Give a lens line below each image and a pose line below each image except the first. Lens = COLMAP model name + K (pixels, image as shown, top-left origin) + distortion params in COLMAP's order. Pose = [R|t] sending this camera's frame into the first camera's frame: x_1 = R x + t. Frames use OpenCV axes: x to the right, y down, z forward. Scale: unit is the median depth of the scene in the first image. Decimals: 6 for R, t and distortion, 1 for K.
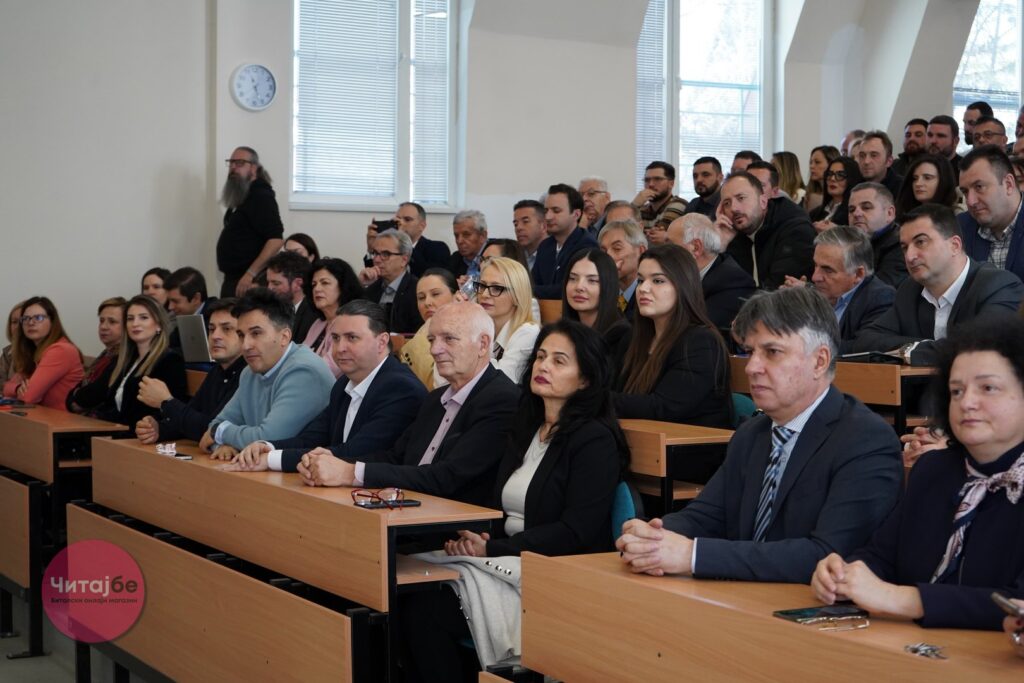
lens RADIAL K [[1775.6, 0, 504.9], [0, 1775.6, 350.1], [0, 0, 1]] dist [-0.026874, 0.000000]
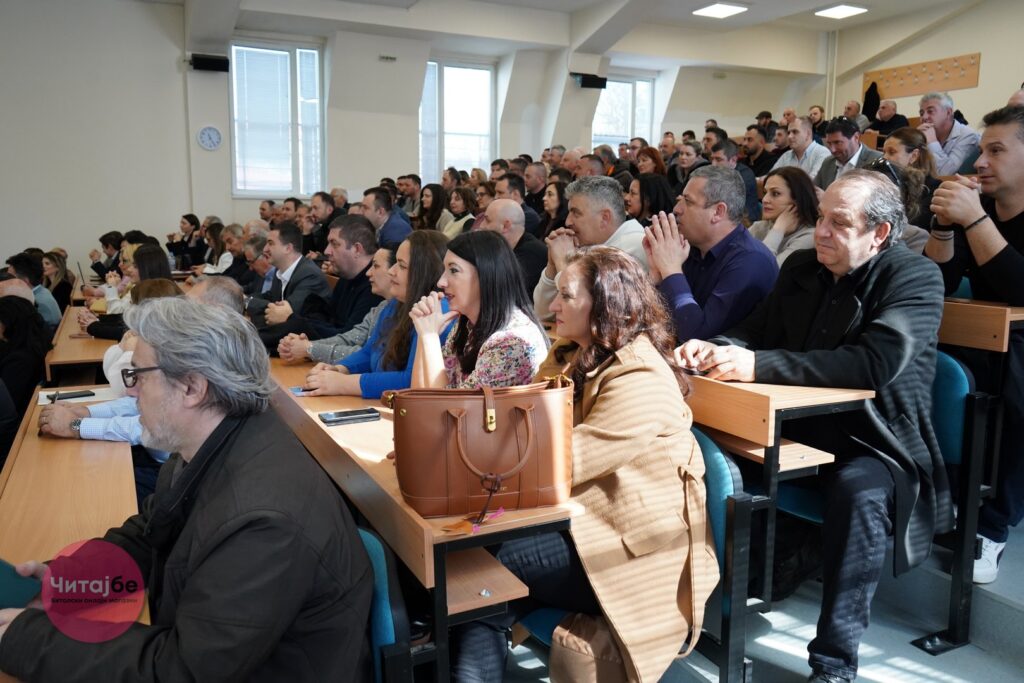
lens RADIAL K [[803.3, 0, 511.5], [0, 803.3, 347.8], [0, 0, 1]] dist [-0.026266, 0.030597]
pose [[0.999641, 0.008618, -0.025383, 0.494062], [-0.005250, 0.991517, 0.129872, -0.063295], [0.026287, -0.129692, 0.991206, 0.122711]]
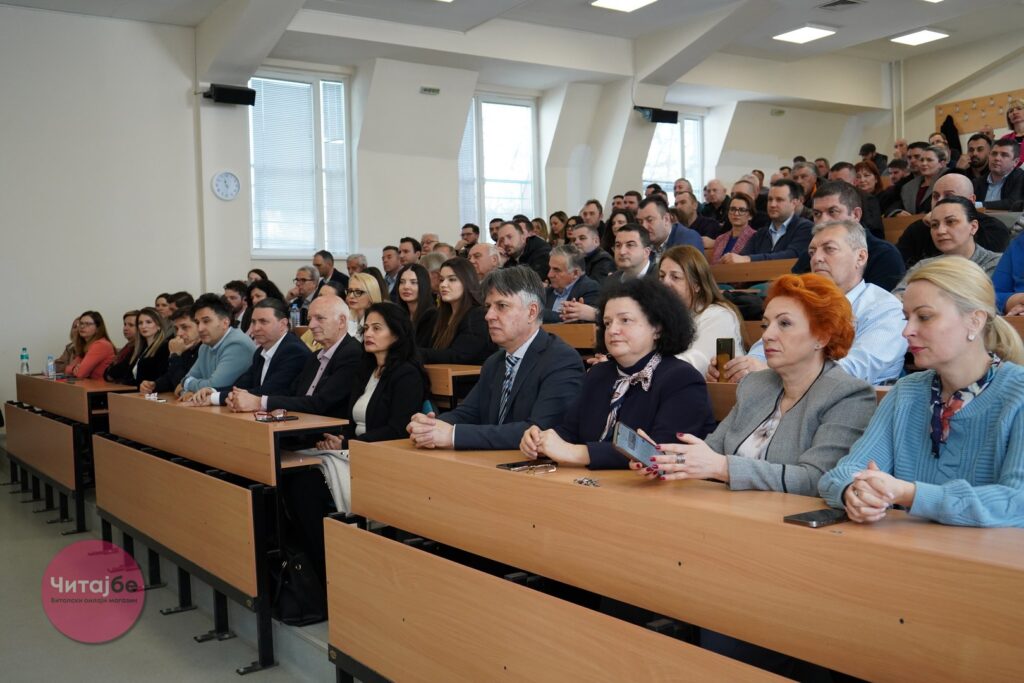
lens RADIAL K [[1016.7, 0, 508.8], [0, 1016.7, 353.0], [0, 0, 1]] dist [-0.001166, 0.000000]
pose [[0.994043, -0.037493, 0.102340, 0.038075], [0.036898, 0.999289, 0.007698, 0.021794], [-0.102556, -0.003876, 0.994720, 0.055967]]
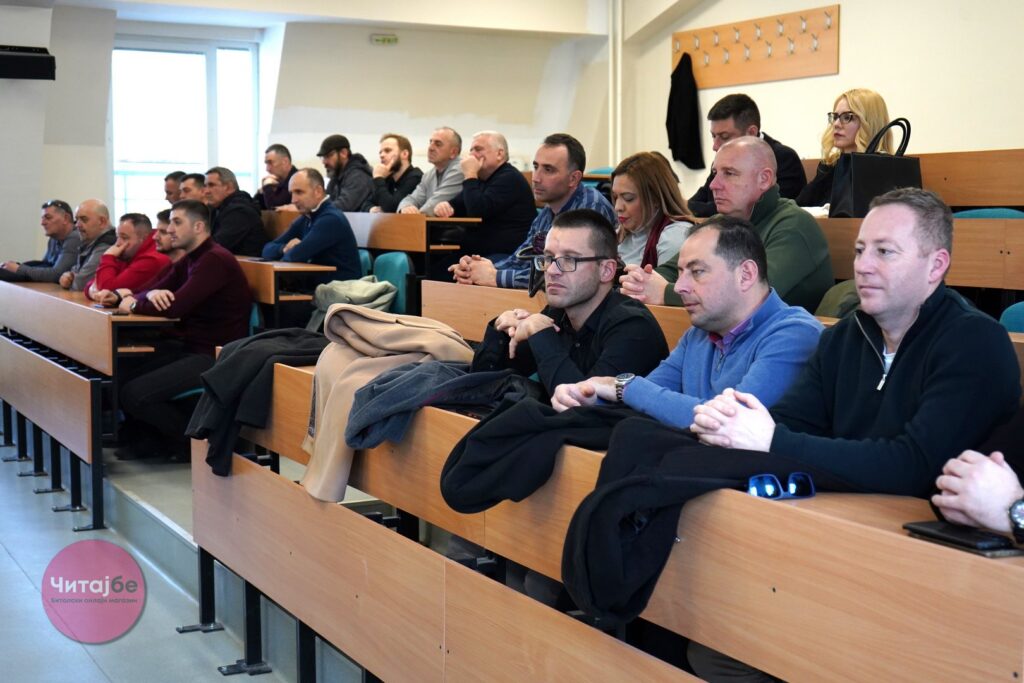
lens RADIAL K [[1427.1, 0, 511.4], [0, 1427.1, 345.9], [0, 0, 1]] dist [0.002598, 0.000000]
pose [[0.999979, 0.000347, 0.006395, 1.258653], [-0.000722, 0.998275, 0.058711, -0.245503], [-0.006364, -0.058714, 0.998255, 0.523551]]
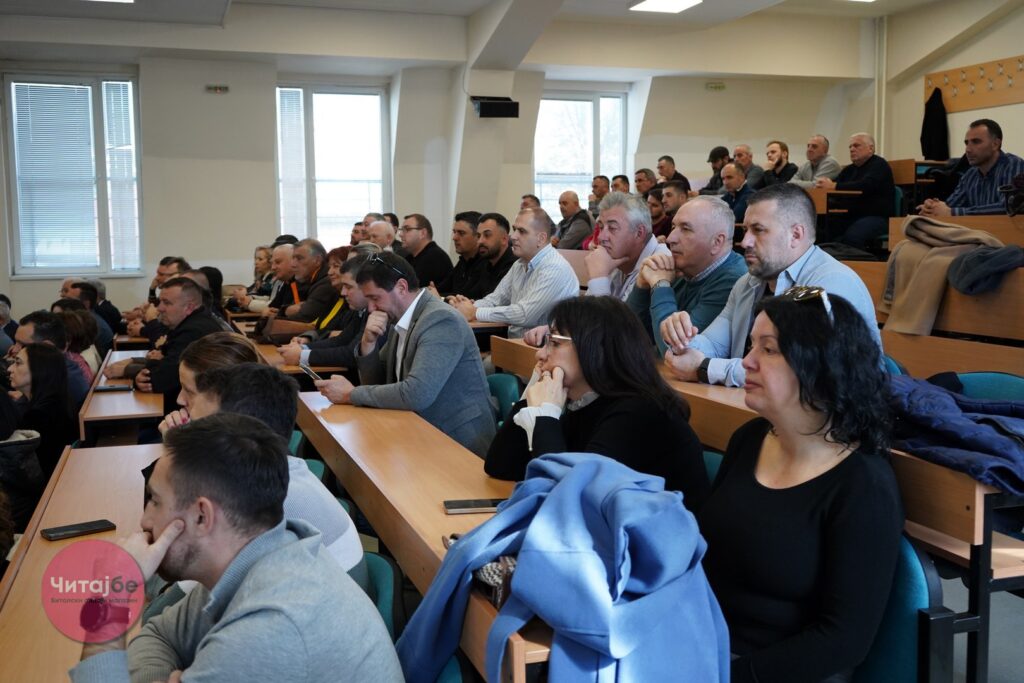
lens RADIAL K [[1016.7, 0, 508.0], [0, 1016.7, 347.0], [0, 0, 1]] dist [-0.001166, 0.000000]
pose [[0.986960, 0.005073, -0.160885, 0.987613], [0.007393, 0.997019, 0.076796, -0.184144], [0.160795, -0.076984, 0.983981, 0.383627]]
